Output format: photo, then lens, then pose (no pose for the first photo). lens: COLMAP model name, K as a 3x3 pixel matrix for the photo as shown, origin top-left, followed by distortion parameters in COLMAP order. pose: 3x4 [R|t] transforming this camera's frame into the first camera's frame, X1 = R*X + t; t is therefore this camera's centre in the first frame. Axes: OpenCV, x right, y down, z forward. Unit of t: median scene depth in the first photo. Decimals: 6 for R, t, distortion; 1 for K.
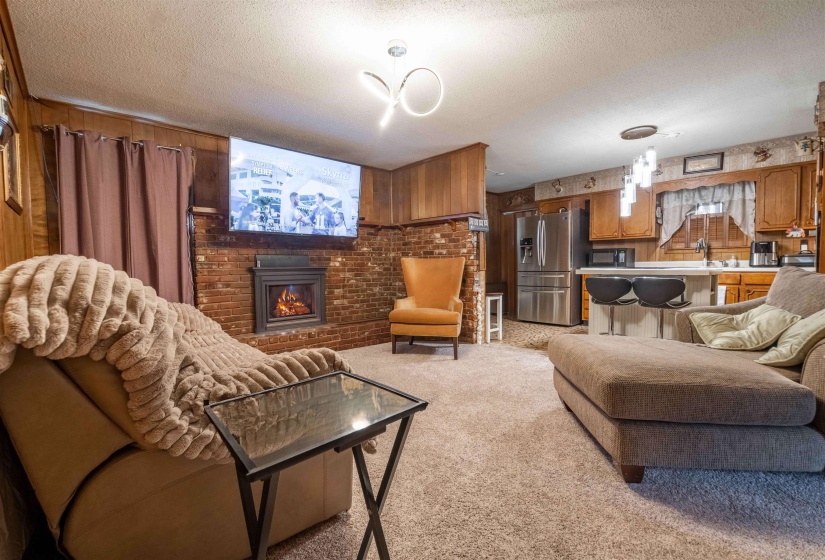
lens RADIAL K [[373.9, 0, 401.0], [0, 373.9, 283.3], [0, 0, 1]] dist [-0.005286, -0.004977]
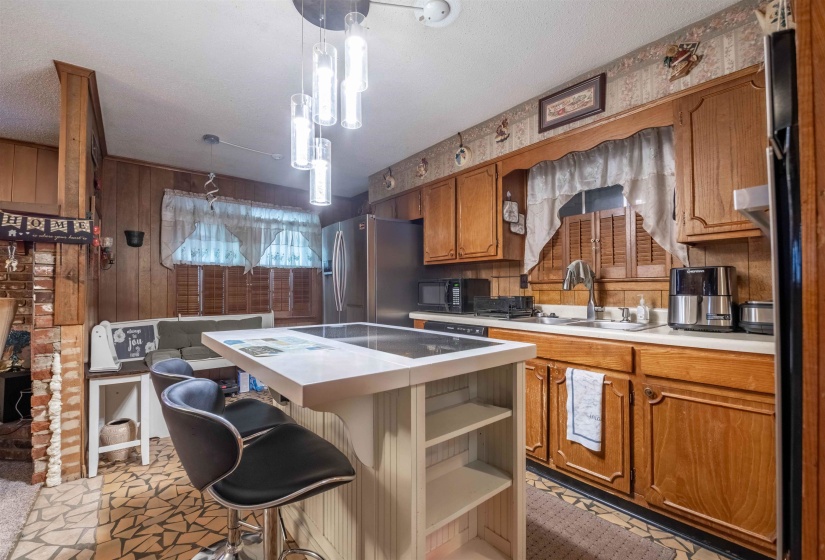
lens RADIAL K [[347.1, 0, 407.8], [0, 347.1, 283.5], [0, 0, 1]] dist [-0.010359, -0.003069]
pose [[0.997569, 0.008709, -0.069132, 0.660685], [-0.013104, 0.997904, -0.063377, -0.063530], [0.068435, 0.064128, 0.995592, 0.577671]]
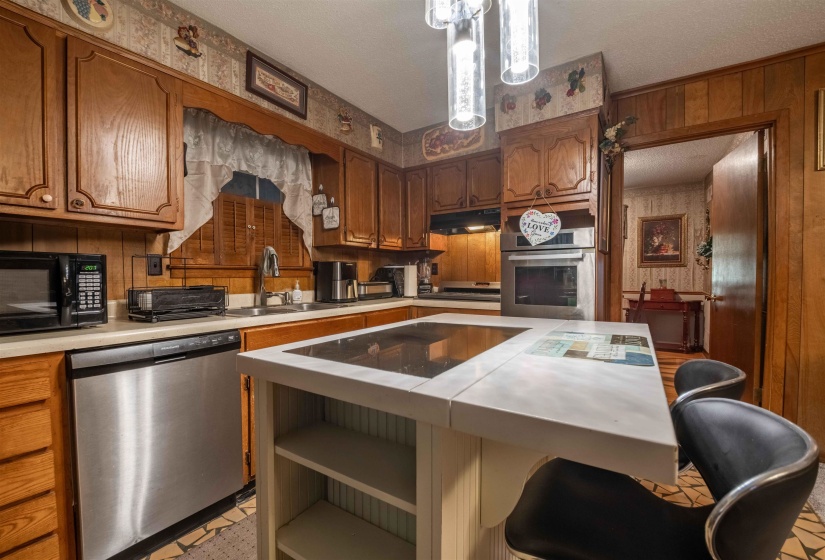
lens RADIAL K [[347.1, 0, 407.2], [0, 347.1, 284.5], [0, 0, 1]] dist [-0.010359, -0.003069]
pose [[-0.231125, -0.009133, 0.972881, 0.360715], [0.056355, 0.998151, 0.022758, -0.078048], [-0.971291, 0.060087, -0.230183, 0.995052]]
